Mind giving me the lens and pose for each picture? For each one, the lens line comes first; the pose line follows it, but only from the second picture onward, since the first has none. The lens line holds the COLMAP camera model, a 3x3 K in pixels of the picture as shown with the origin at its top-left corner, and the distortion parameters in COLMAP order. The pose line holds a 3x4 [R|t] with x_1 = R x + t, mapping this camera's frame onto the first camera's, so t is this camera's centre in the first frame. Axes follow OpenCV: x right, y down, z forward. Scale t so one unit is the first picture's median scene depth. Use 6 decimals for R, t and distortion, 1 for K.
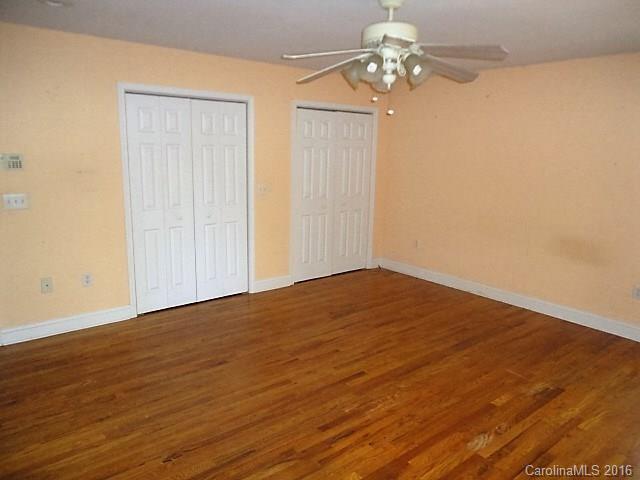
lens RADIAL K [[470.4, 0, 320.0], [0, 470.4, 240.0], [0, 0, 1]] dist [0.017173, 0.000415]
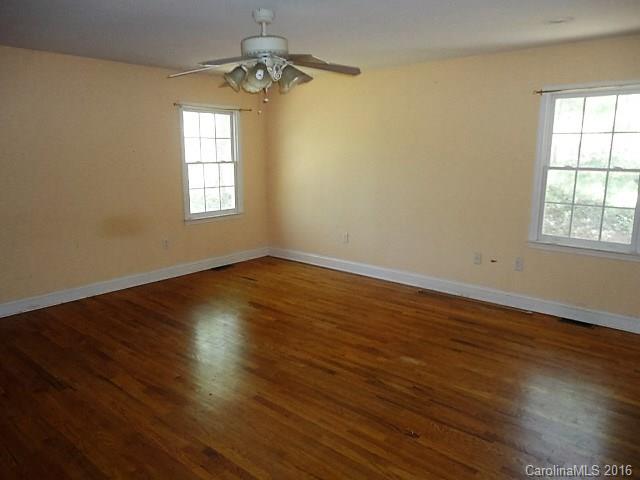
lens RADIAL K [[470.8, 0, 316.5], [0, 470.8, 236.8], [0, 0, 1]] dist [0.002689, 0.005346]
pose [[-0.175979, -0.206796, 0.962428, -0.809115], [0.185713, 0.953155, 0.238761, -0.175671], [-0.966717, 0.220752, -0.129331, 0.831997]]
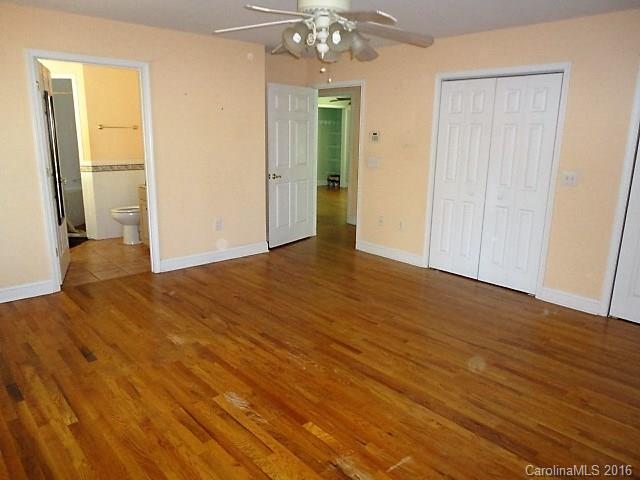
lens RADIAL K [[470.8, 0, 316.5], [0, 470.8, 236.8], [0, 0, 1]] dist [0.002689, 0.005346]
pose [[0.041817, 0.207344, -0.977374, 0.918047], [-0.207482, 0.958706, 0.194507, -0.108267], [0.977345, 0.194654, 0.083111, 0.731527]]
